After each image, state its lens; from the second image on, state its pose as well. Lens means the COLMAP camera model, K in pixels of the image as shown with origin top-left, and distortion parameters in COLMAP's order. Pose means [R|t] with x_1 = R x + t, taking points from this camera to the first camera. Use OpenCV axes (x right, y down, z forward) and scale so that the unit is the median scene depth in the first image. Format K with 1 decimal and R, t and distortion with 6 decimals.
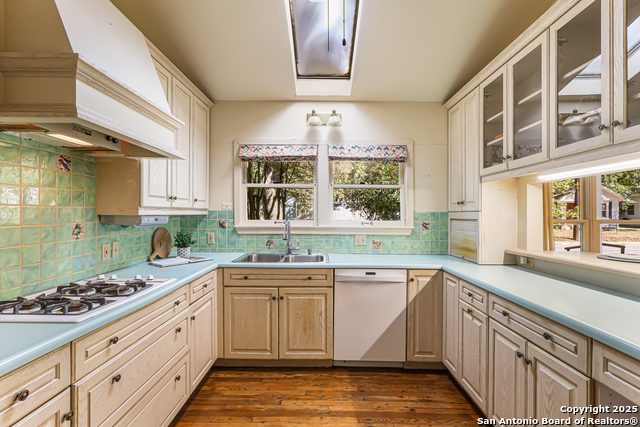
lens RADIAL K [[298.5, 0, 318.9], [0, 298.5, 213.5], [0, 0, 1]] dist [0.000825, -0.000173]
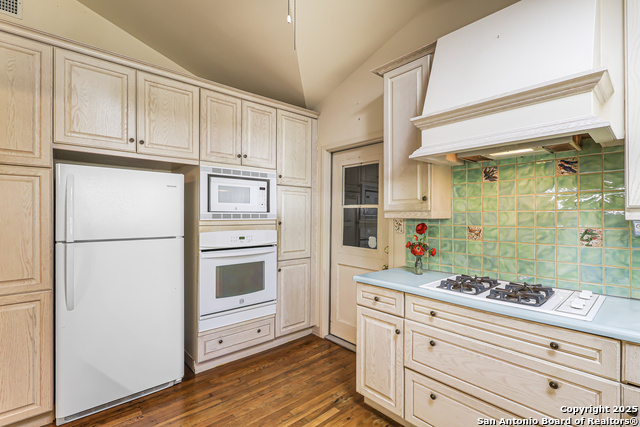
lens RADIAL K [[298.5, 0, 317.5], [0, 298.5, 216.0], [0, 0, 1]] dist [0.000825, -0.000173]
pose [[-0.740689, -0.007715, -0.671803, 0.436964], [-0.006288, 0.999970, -0.004551, 0.005255], [0.671818, 0.000854, -0.740716, 1.240139]]
